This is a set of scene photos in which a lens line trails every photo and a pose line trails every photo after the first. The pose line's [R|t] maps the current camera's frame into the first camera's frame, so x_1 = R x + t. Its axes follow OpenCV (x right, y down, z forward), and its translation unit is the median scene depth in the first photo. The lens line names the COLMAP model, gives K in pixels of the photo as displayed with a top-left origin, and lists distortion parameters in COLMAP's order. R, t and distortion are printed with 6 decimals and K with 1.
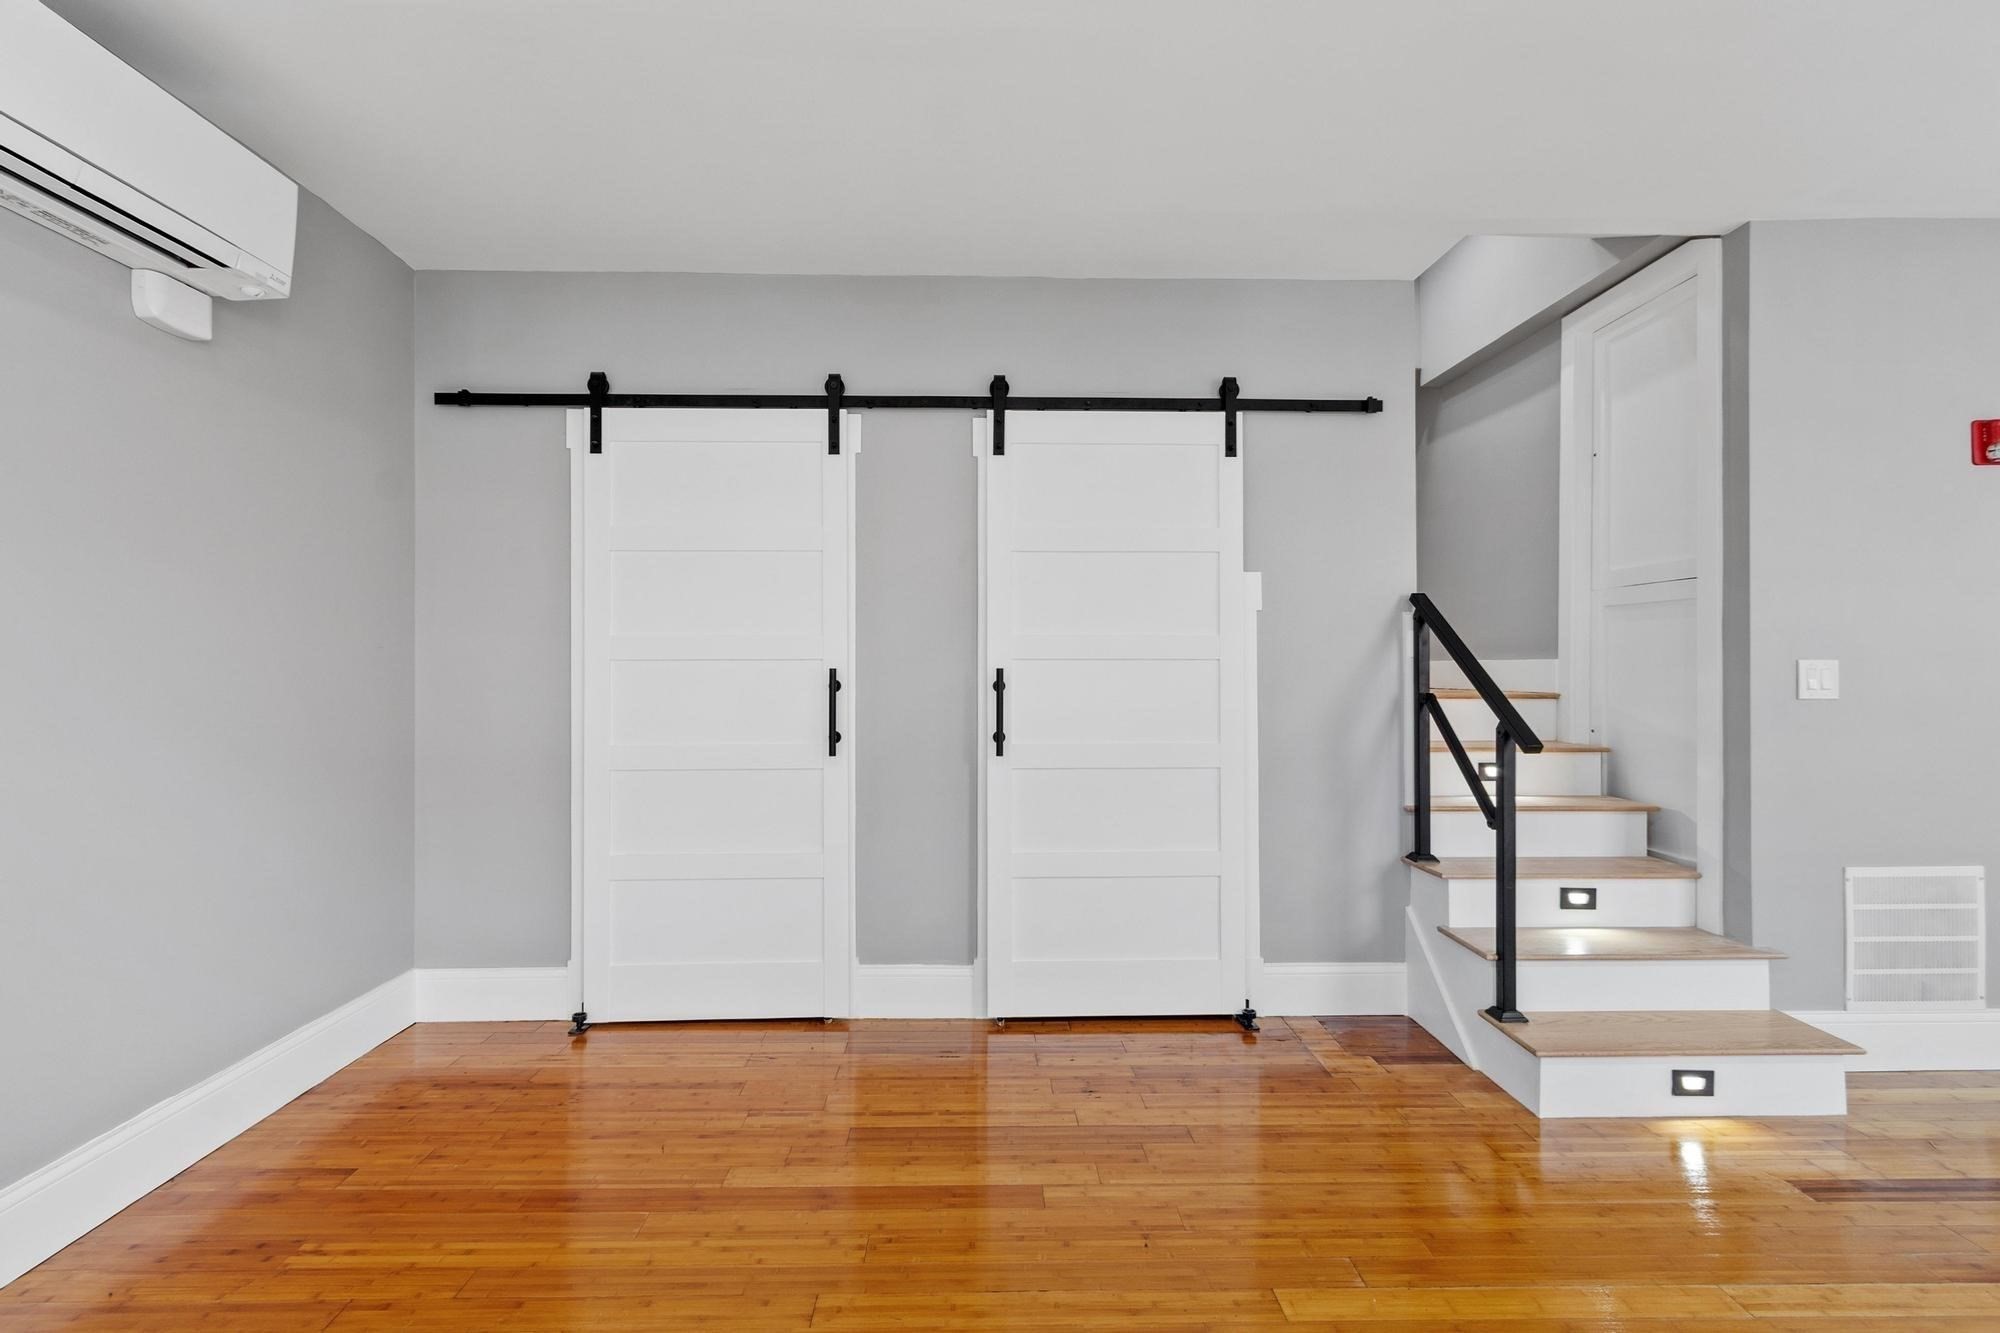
lens RADIAL K [[883.8, 0, 1000.0], [0, 883.8, 666.5], [0, 0, 1]] dist [0.000144, 0.000075]
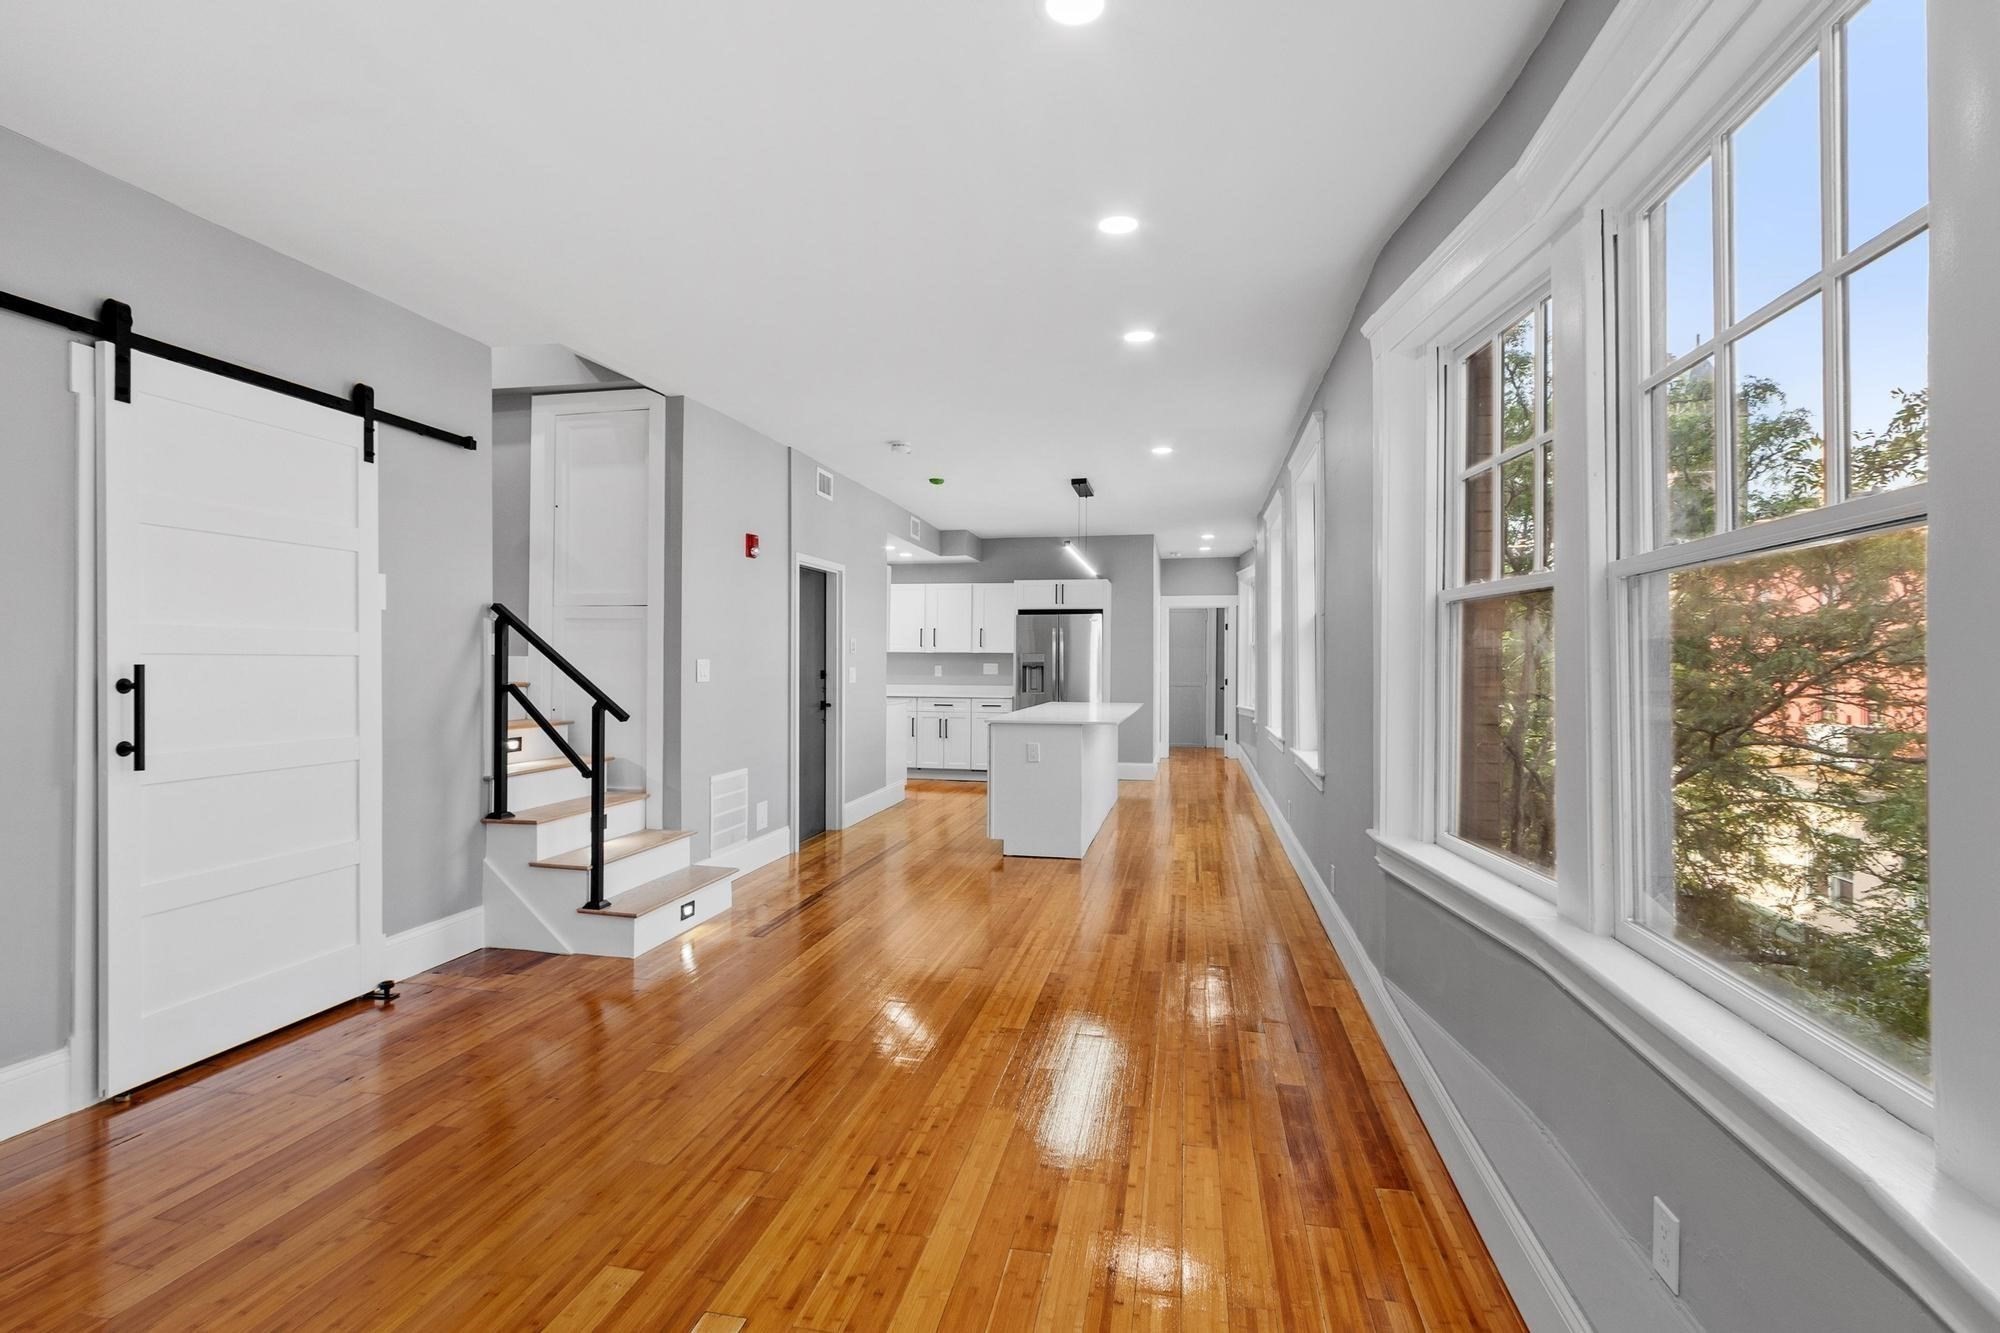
lens RADIAL K [[926.3, 0, 1000.0], [0, 926.3, 666.5], [0, 0, 1]] dist [-0.001732, -0.000358]
pose [[0.220548, -0.003645, 0.975369, -0.712560], [-0.010998, 0.999920, 0.006223, -0.011457], [-0.975314, -0.012100, 0.220491, 0.028696]]
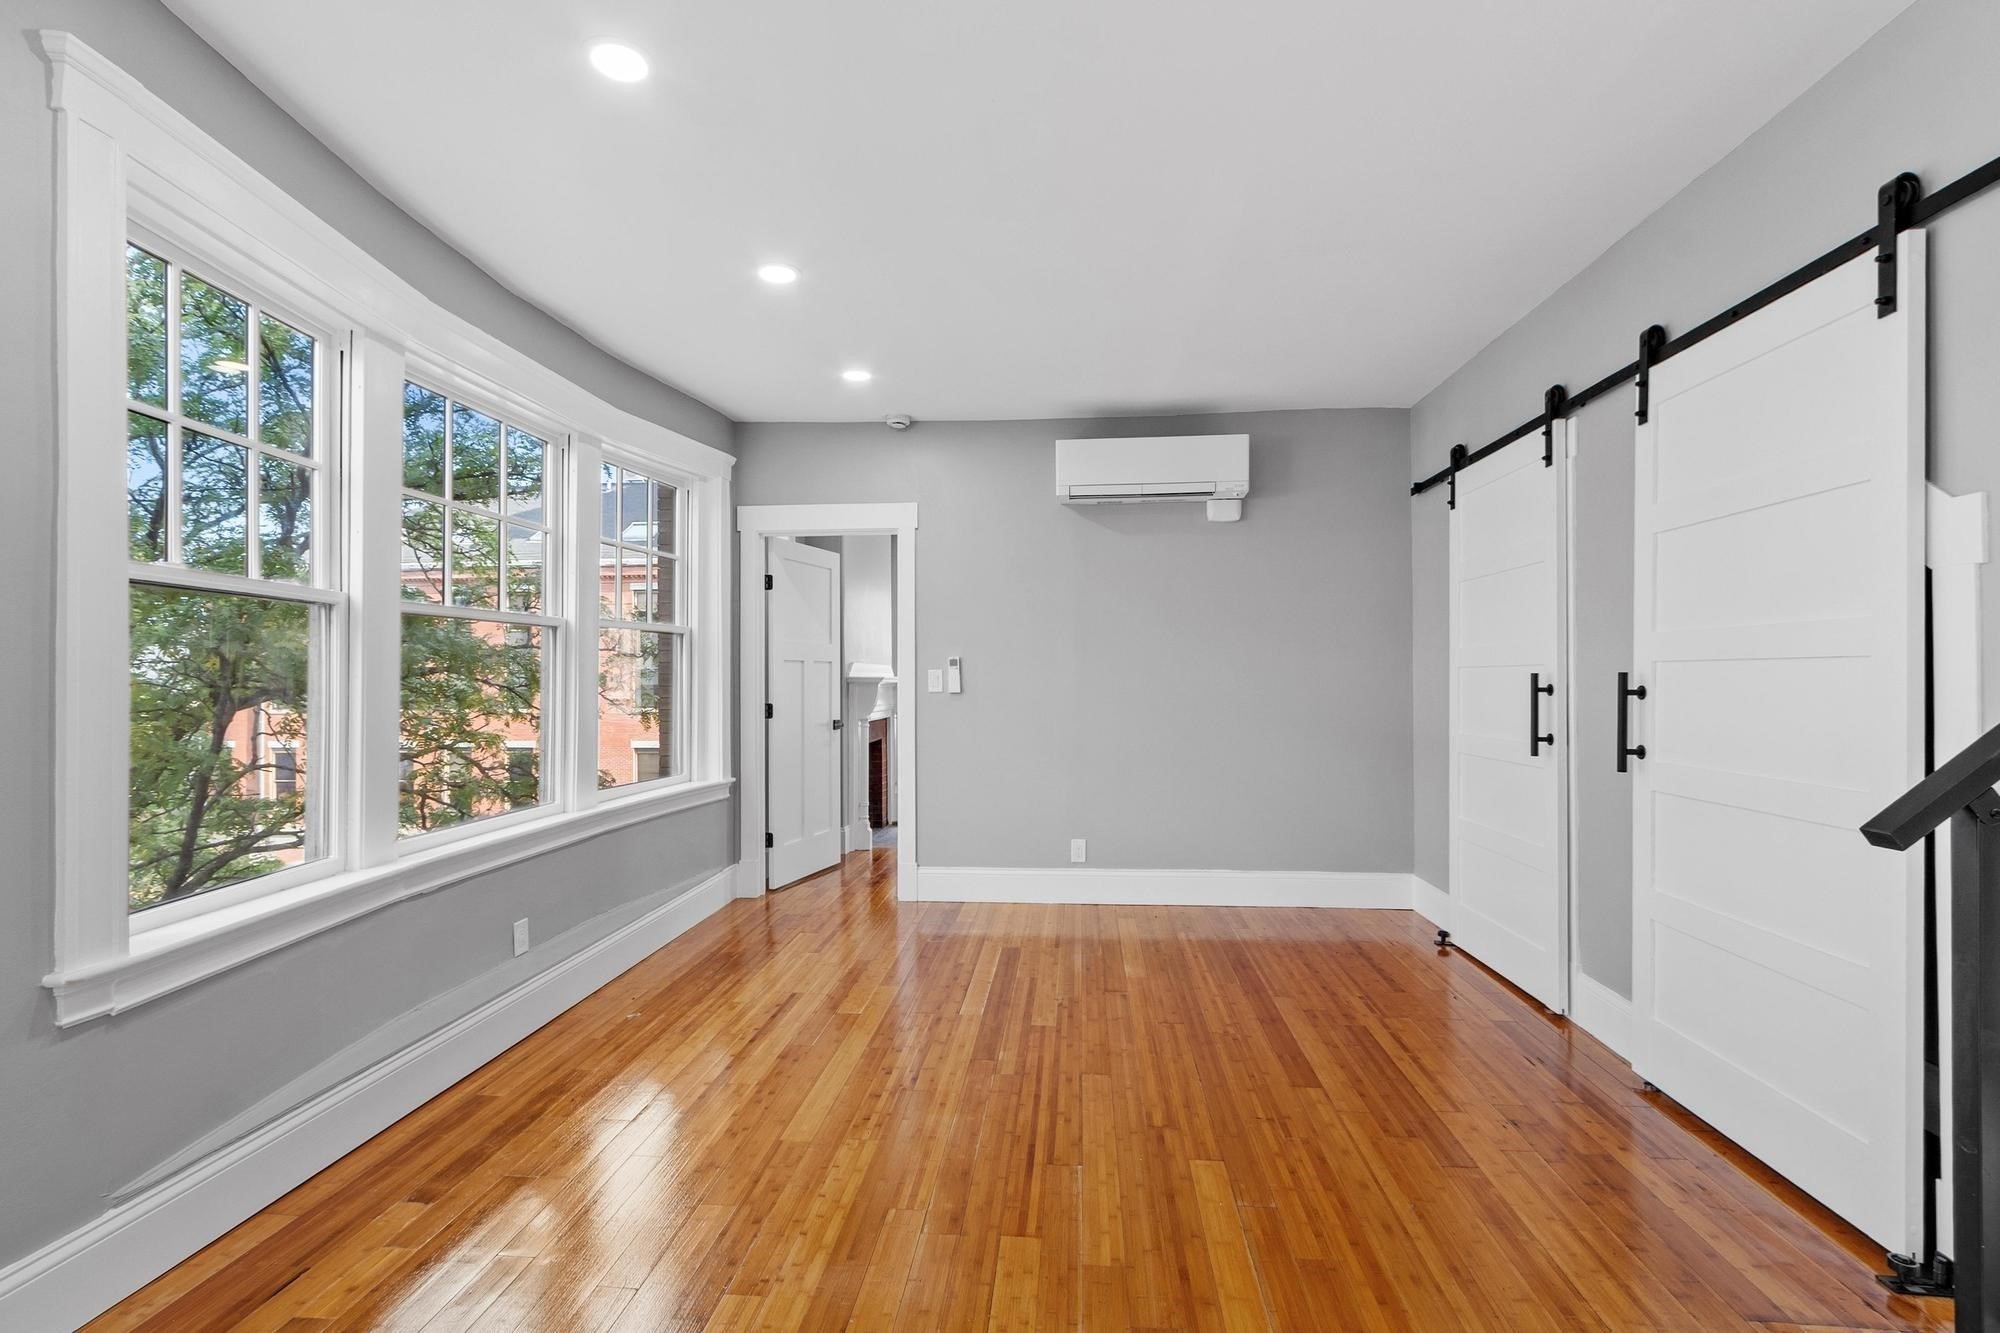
lens RADIAL K [[904.0, 0, 967.6], [0, 904.0, 671.9], [0, 0, 1]] dist [0.000276, 0.000179]
pose [[-0.147534, -0.002252, -0.989054, 1.048473], [0.009798, 0.999945, -0.003738, -0.001567], [0.989008, -0.010242, -0.147504, 0.526268]]
